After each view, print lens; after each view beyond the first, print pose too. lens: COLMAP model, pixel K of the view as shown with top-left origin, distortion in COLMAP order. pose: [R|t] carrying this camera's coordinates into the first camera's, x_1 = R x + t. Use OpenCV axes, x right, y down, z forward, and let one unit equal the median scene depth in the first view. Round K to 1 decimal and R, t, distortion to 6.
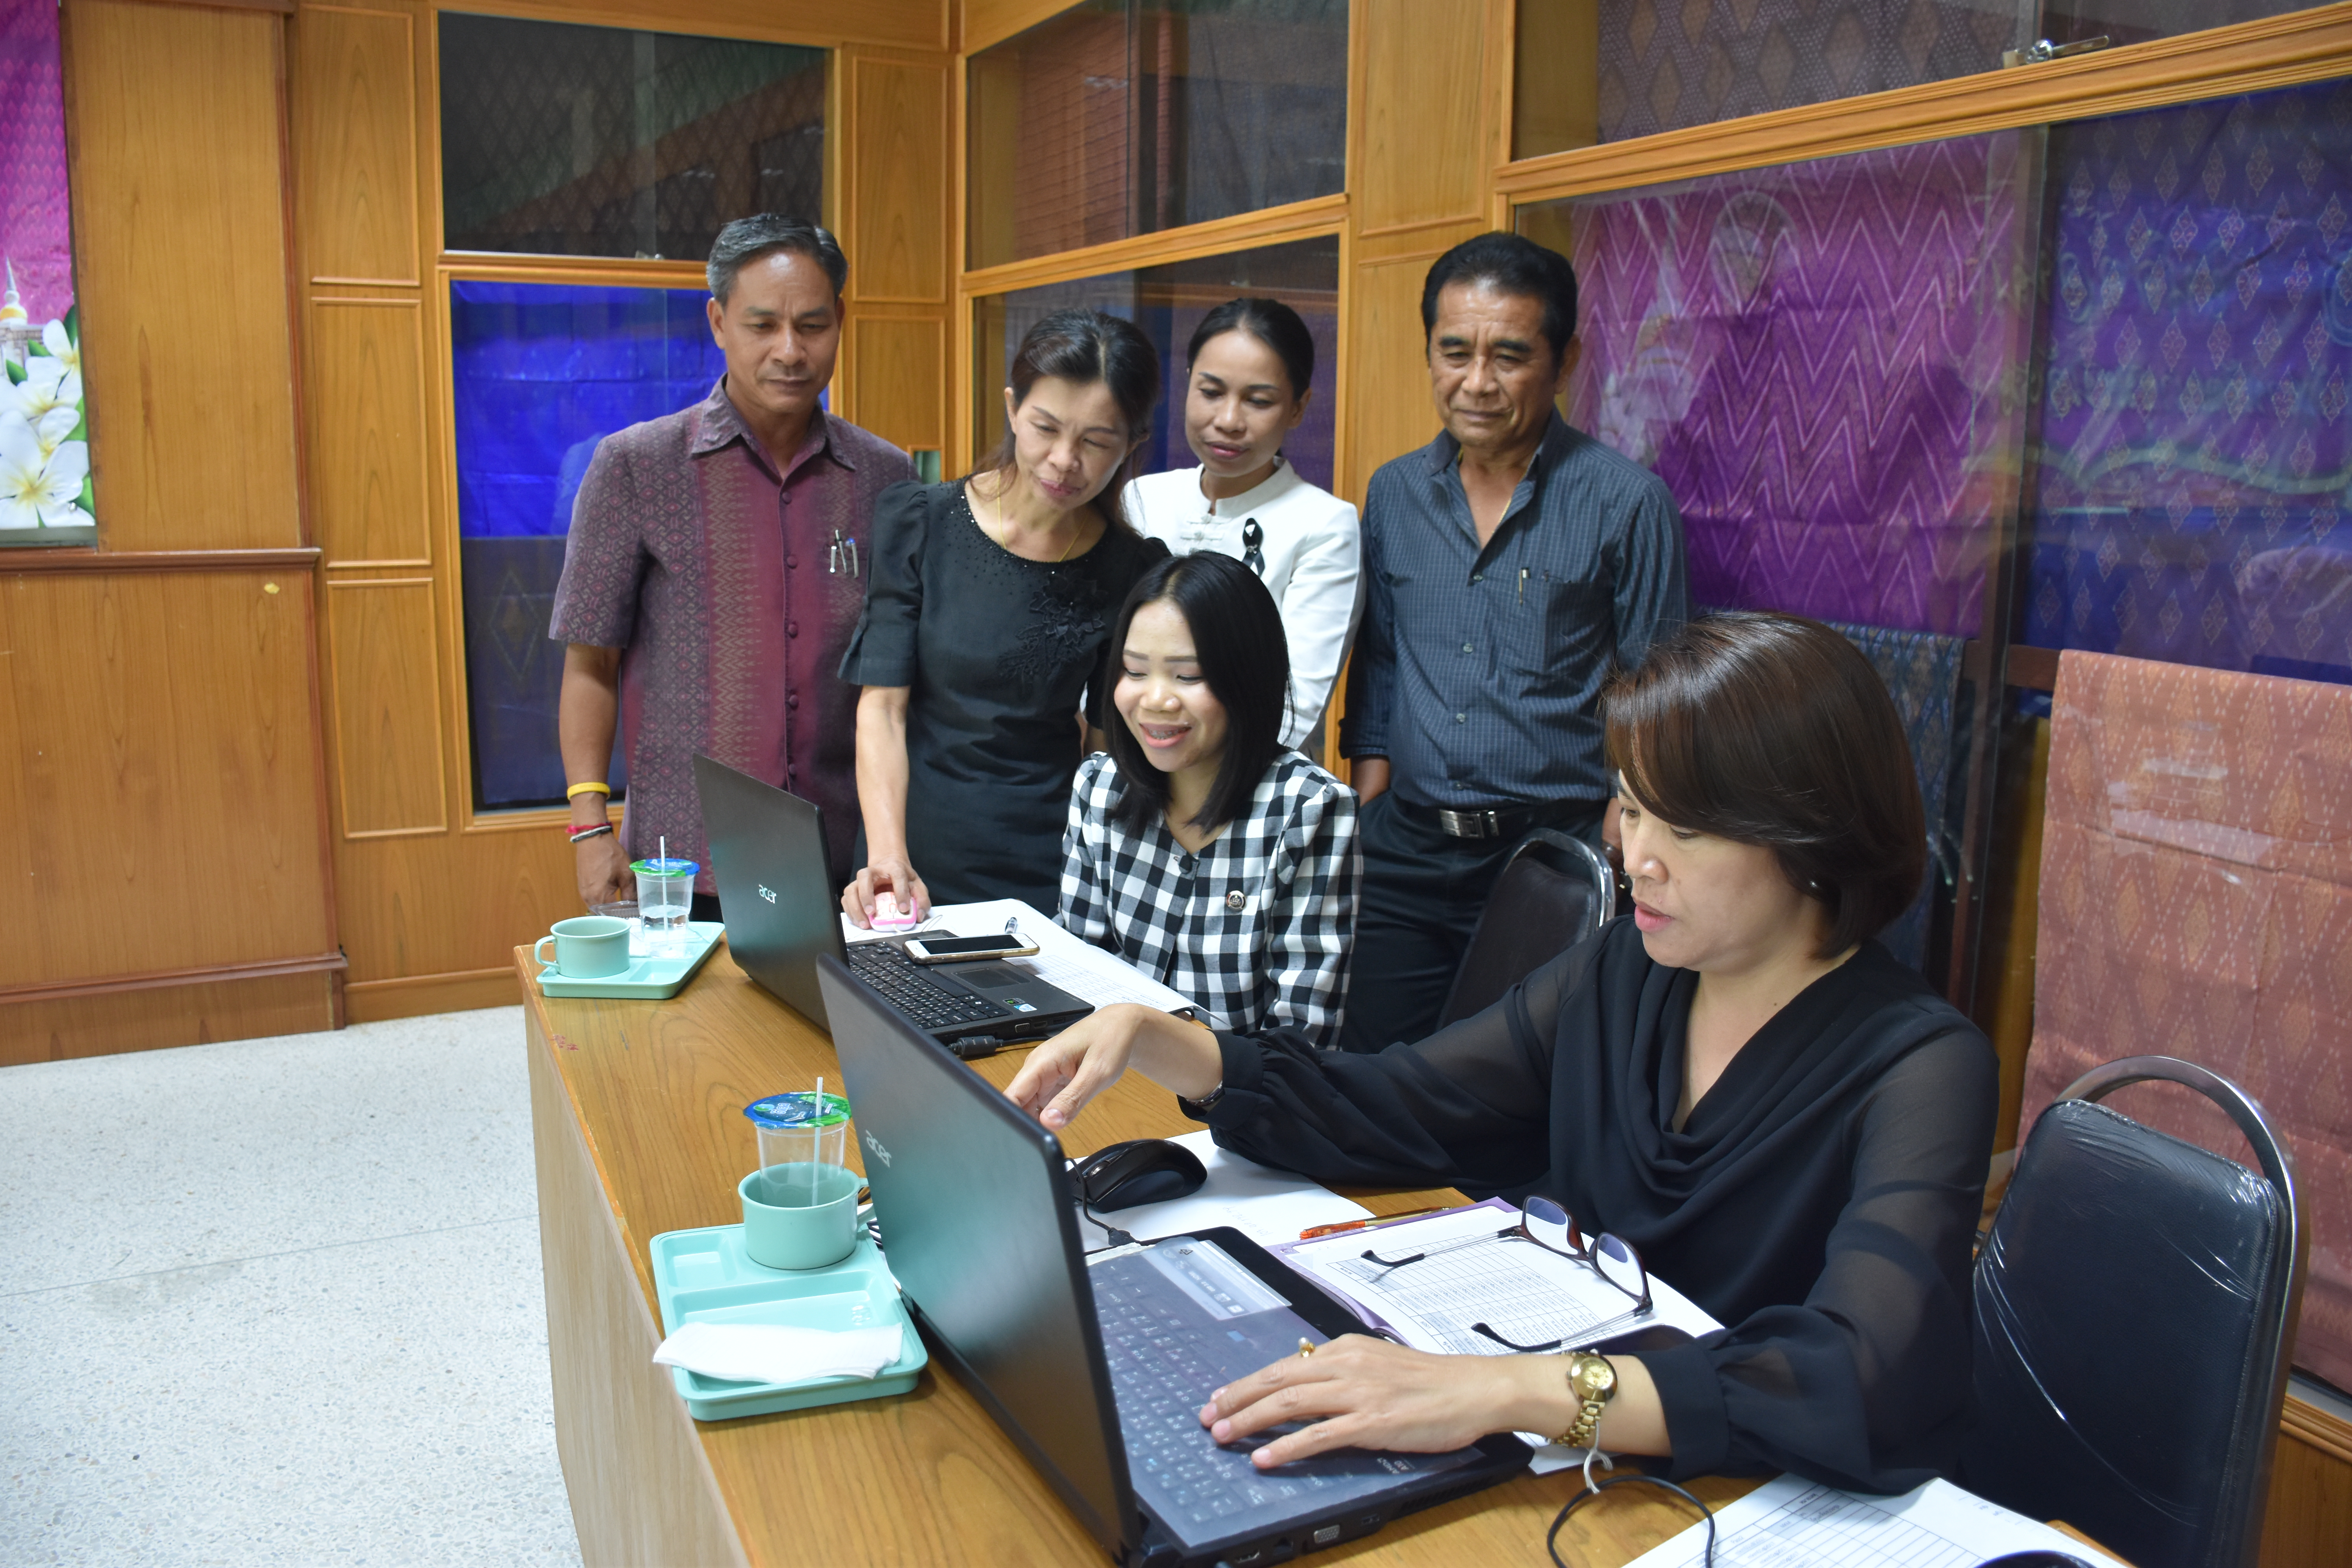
lens RADIAL K [[1843.5, 0, 1176.0], [0, 1843.5, 784.0], [0, 0, 1]] dist [-0.150652, 0.097421]
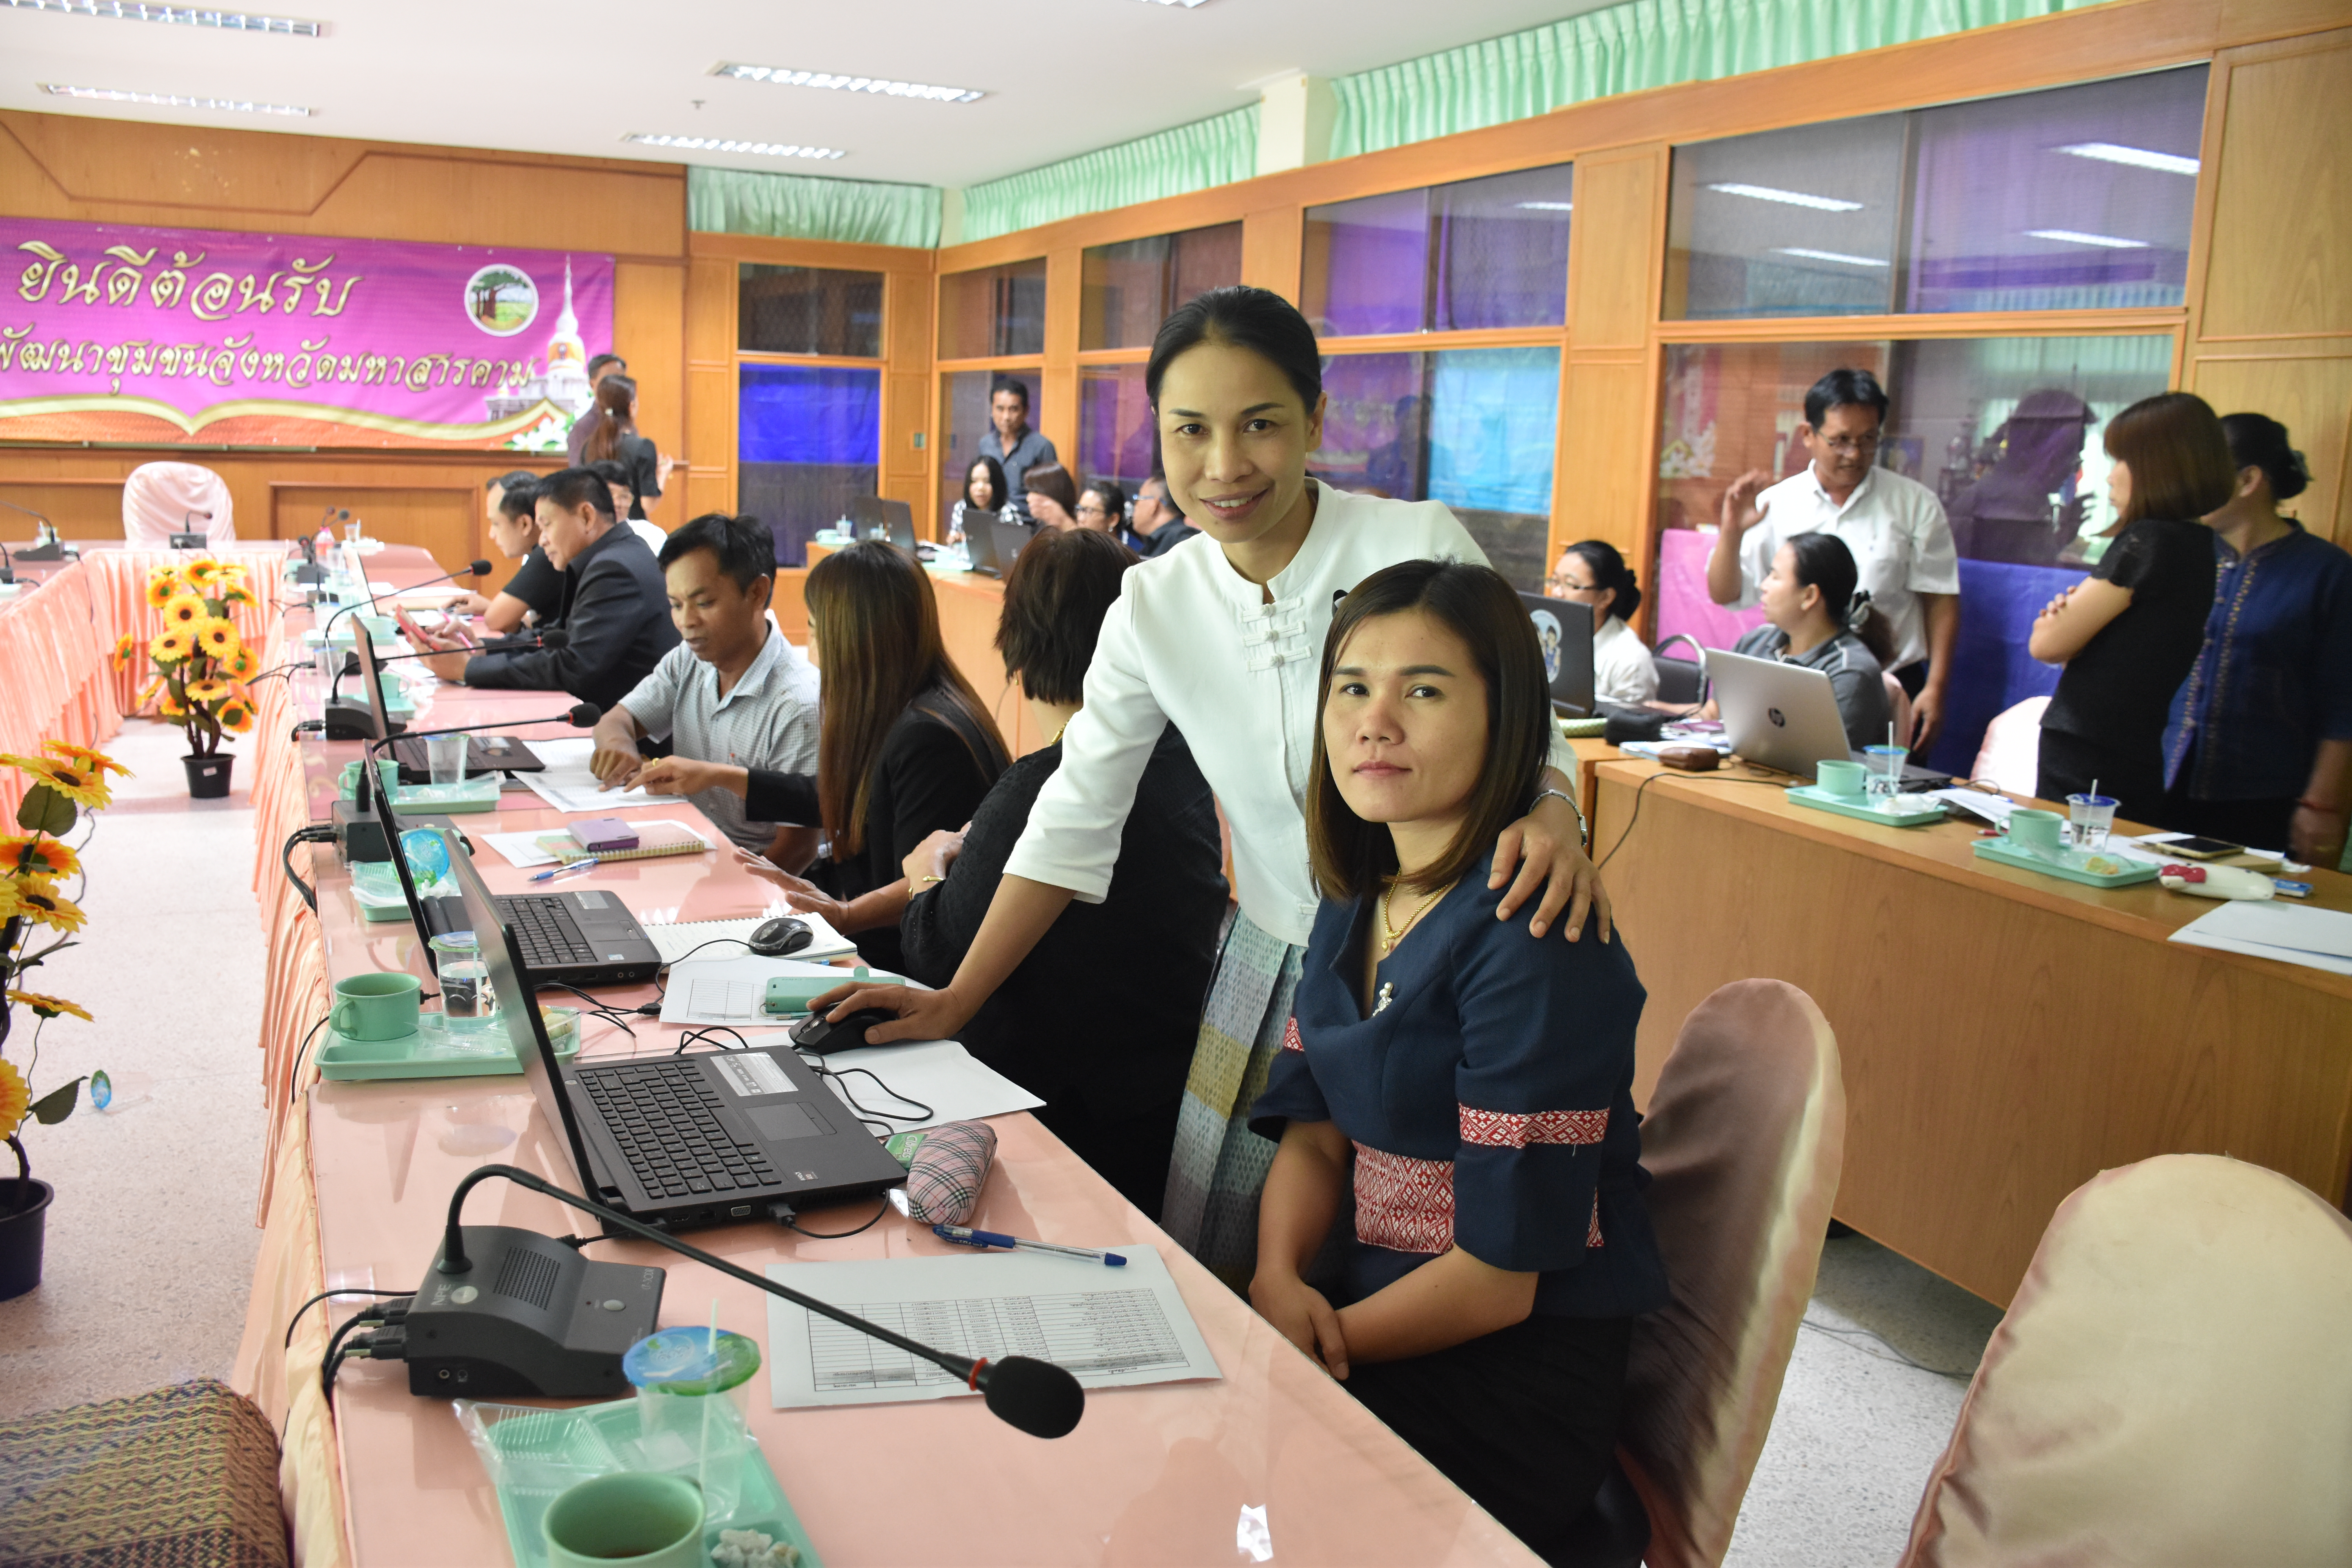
lens RADIAL K [[1843.5, 0, 1176.0], [0, 1843.5, 784.0], [0, 0, 1]] dist [-0.150652, 0.097421]
pose [[0.999561, 0.028868, -0.006670, 0.456532], [-0.028853, 0.999581, 0.002307, 0.524172], [0.006734, -0.002114, 0.999975, -2.789157]]
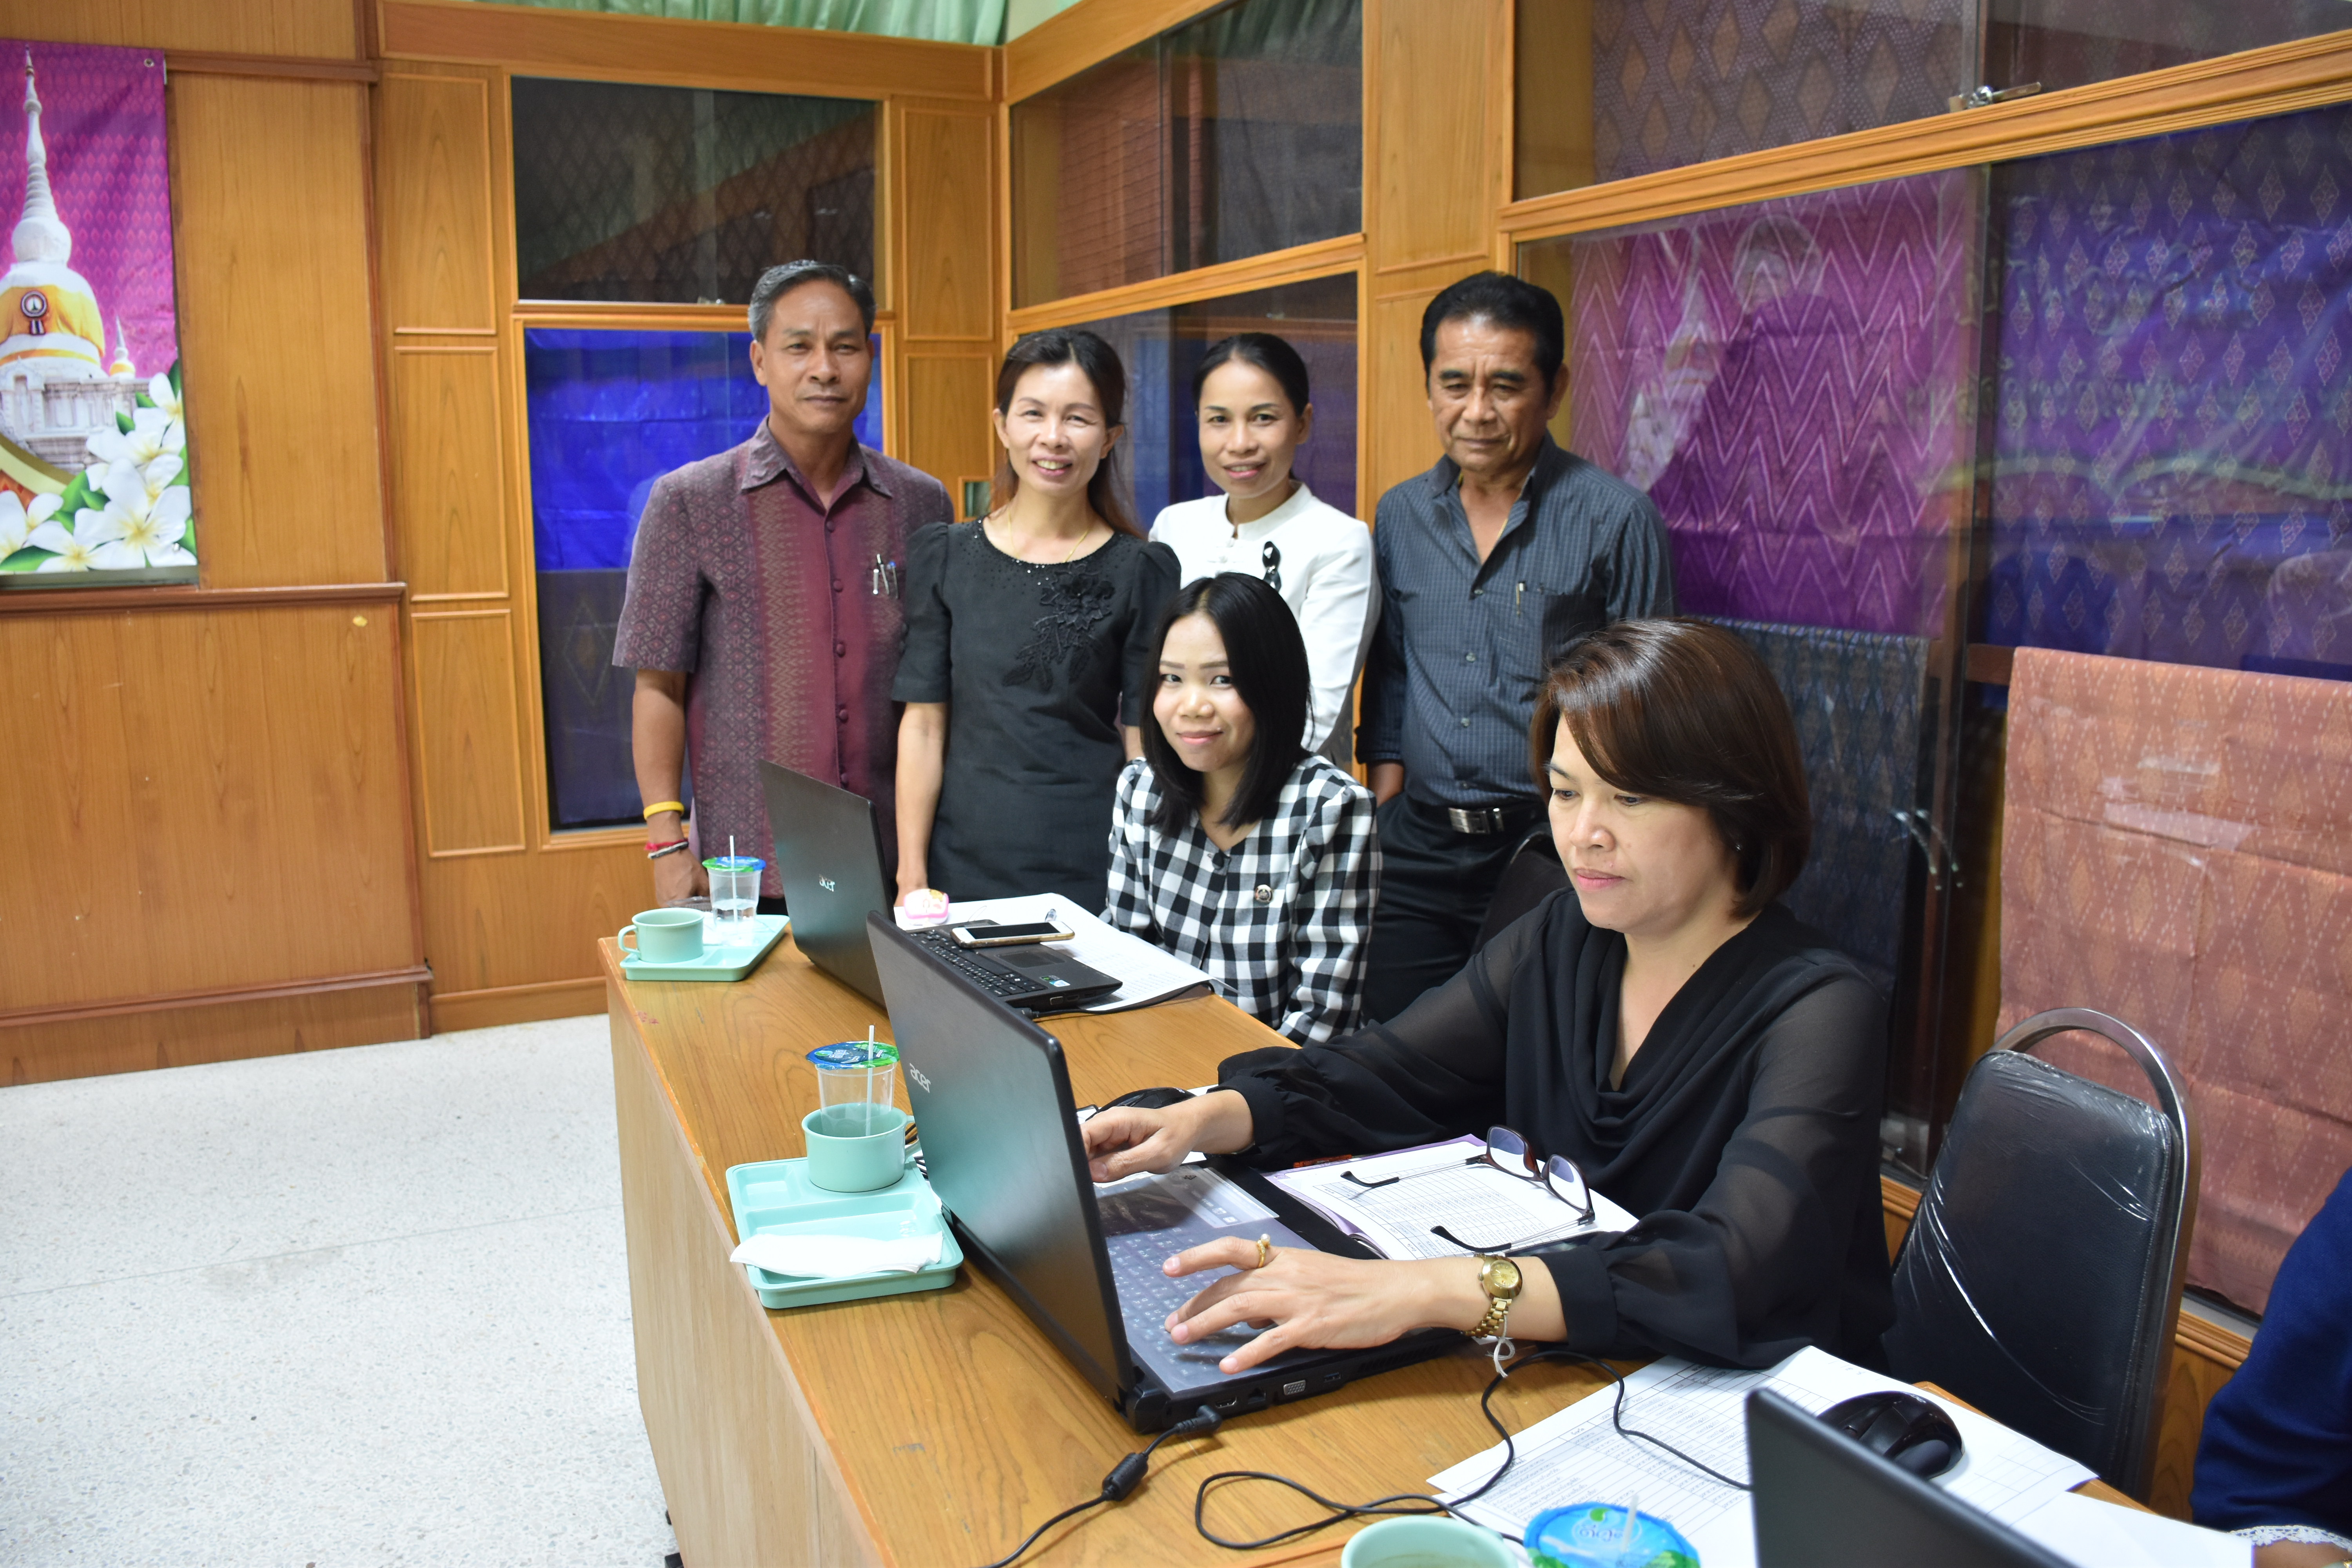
lens RADIAL K [[1843.5, 0, 1176.0], [0, 1843.5, 784.0], [0, 0, 1]] dist [-0.150652, 0.097421]
pose [[0.999366, -0.012931, -0.033157, 0.019088], [0.012467, 0.999822, -0.014171, 0.013138], [0.033335, 0.013749, 0.999350, -0.077336]]
